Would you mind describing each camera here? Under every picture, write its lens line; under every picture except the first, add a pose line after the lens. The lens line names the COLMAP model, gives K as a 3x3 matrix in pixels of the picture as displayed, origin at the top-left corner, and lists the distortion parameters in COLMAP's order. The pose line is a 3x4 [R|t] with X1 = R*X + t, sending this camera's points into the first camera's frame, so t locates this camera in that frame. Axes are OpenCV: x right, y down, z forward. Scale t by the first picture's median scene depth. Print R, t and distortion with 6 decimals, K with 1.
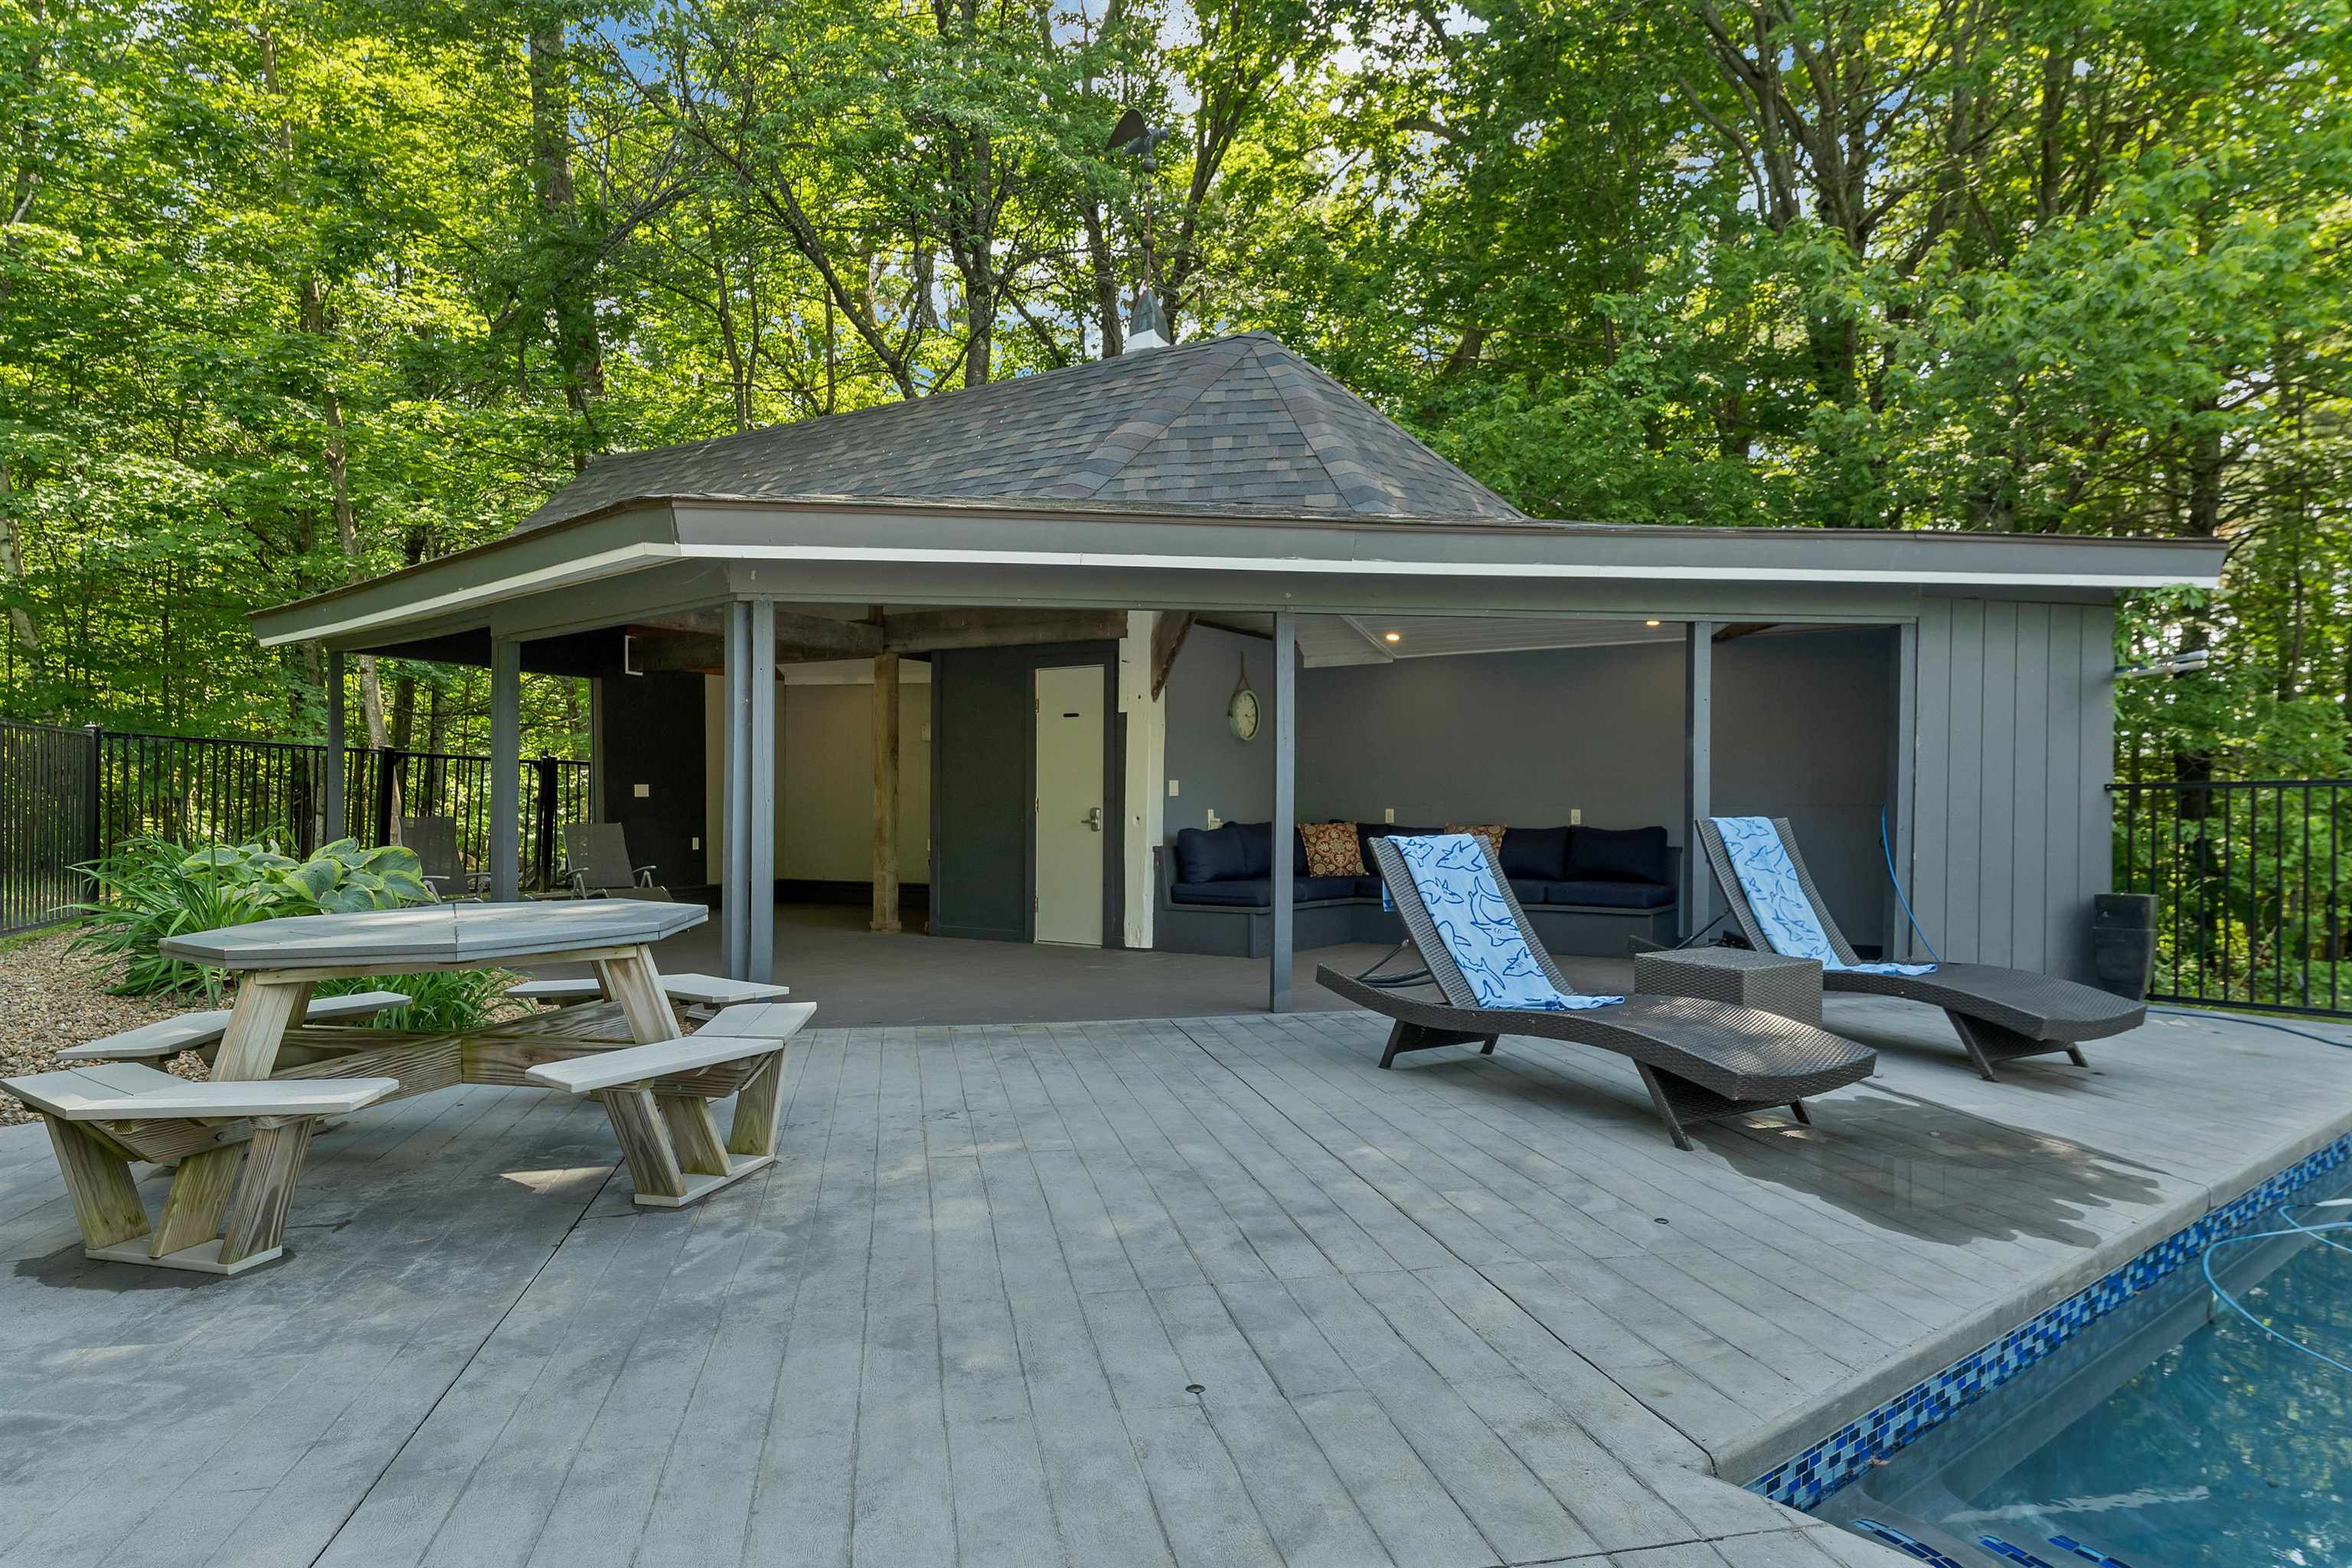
lens RADIAL K [[1355.8, 0, 1180.7], [0, 1355.8, 793.8], [0, 0, 1]] dist [0.003804, 0.000688]
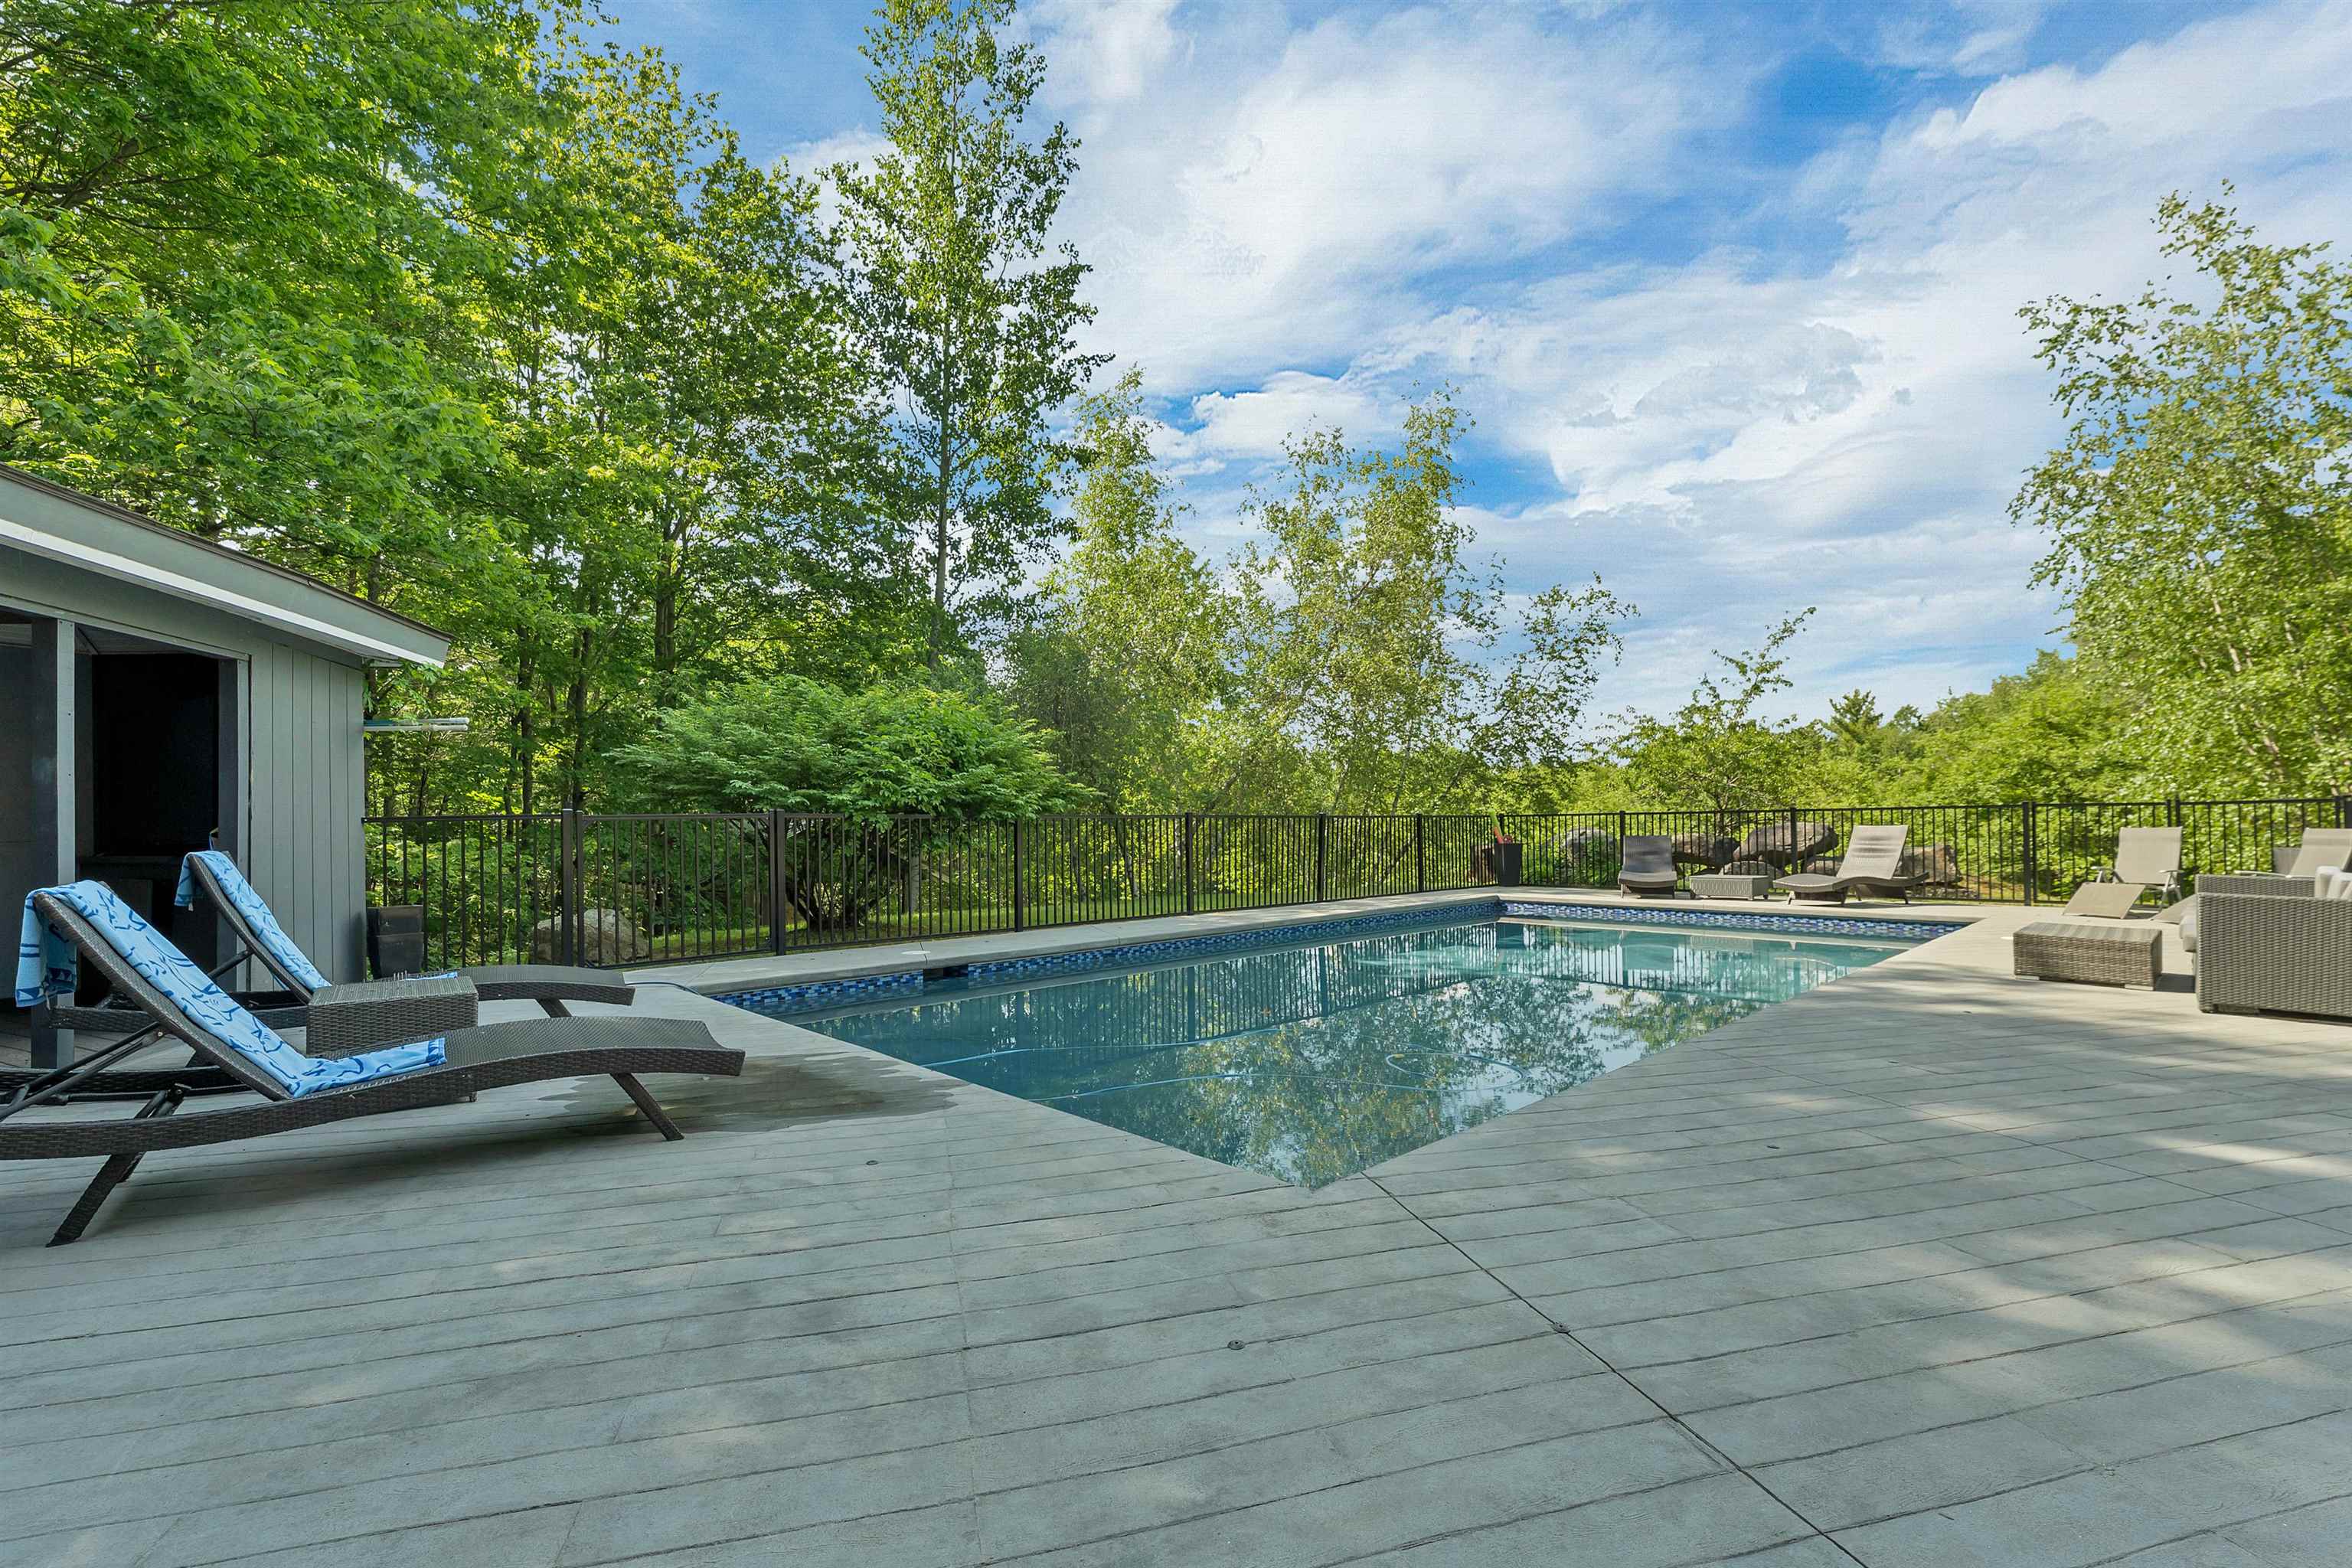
lens RADIAL K [[992.7, 0, 1180.4], [0, 992.7, 798.9], [0, 0, 1]] dist [0.004245, 0.000244]
pose [[-0.056736, 0.022281, 0.998141, -0.592628], [0.007899, 0.999730, -0.021867, 0.005716], [-0.998358, 0.006644, -0.056897, 0.796263]]
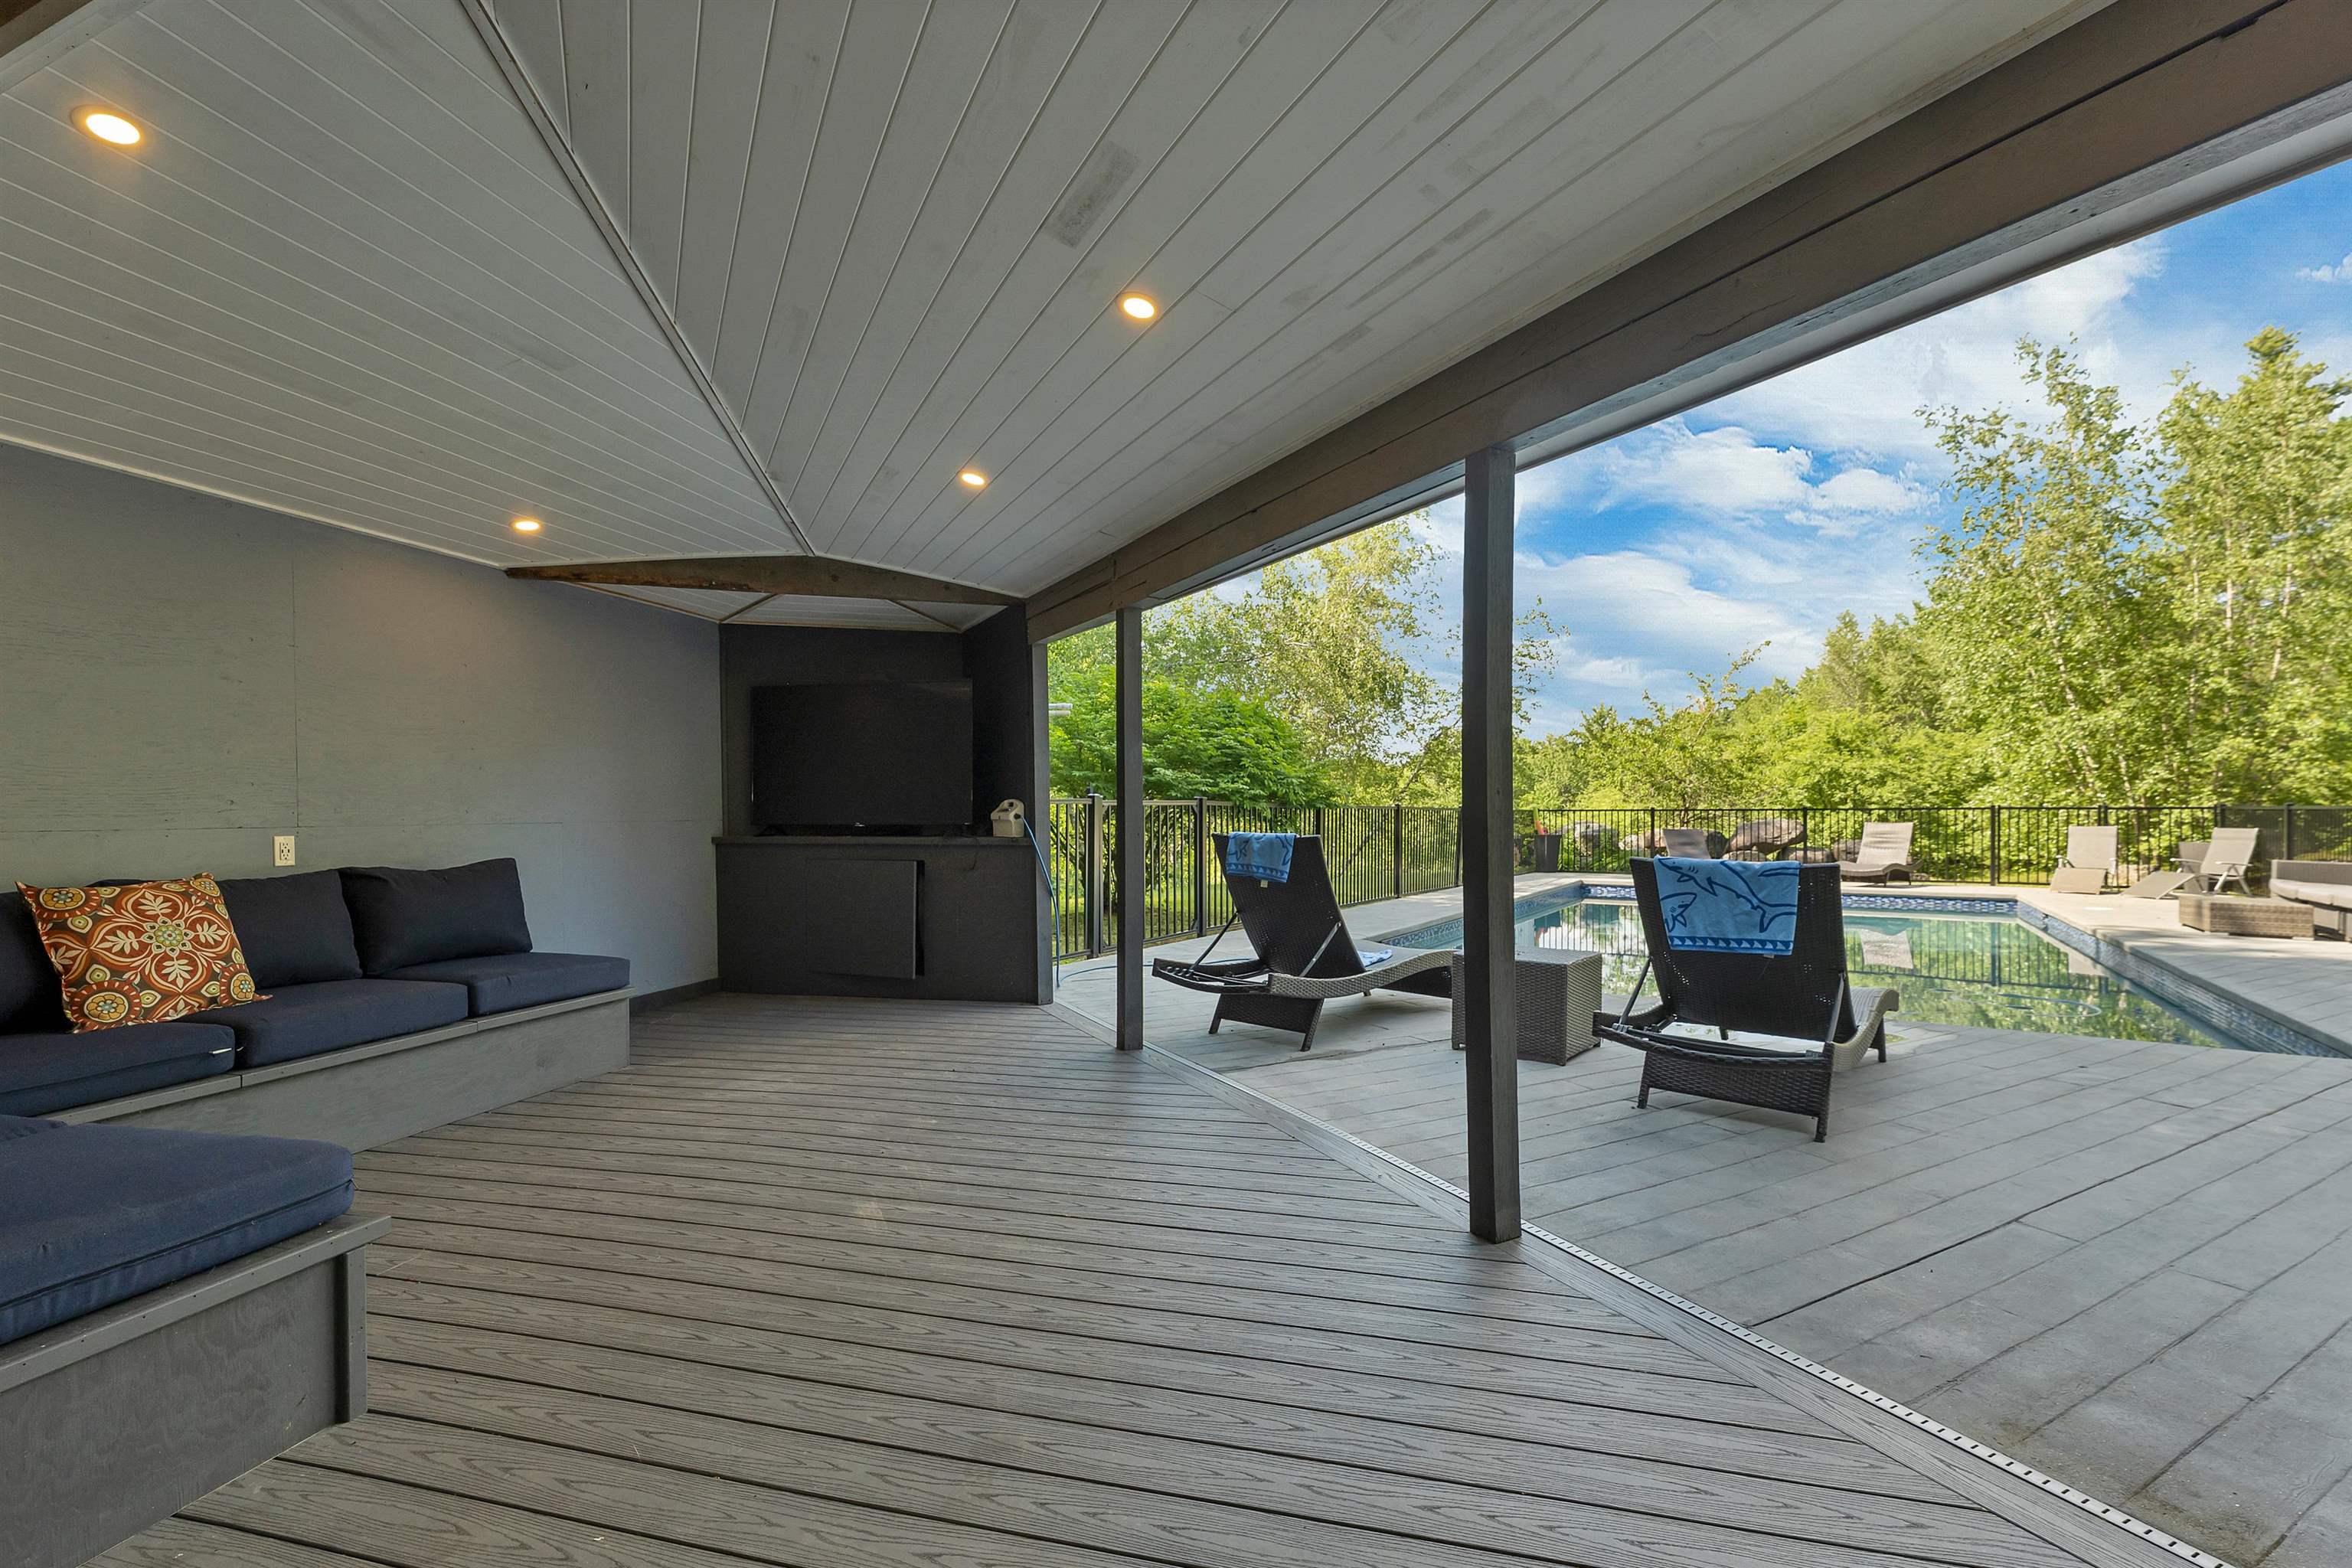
lens RADIAL K [[992.7, 0, 1176.9], [0, 992.7, 798.3], [0, 0, 1]] dist [0.004245, 0.000244]
pose [[-0.285331, 0.011527, 0.958360, -0.519047], [-0.004213, 0.999903, -0.013281, 0.008069], [-0.958420, -0.007827, -0.285254, 2.519406]]
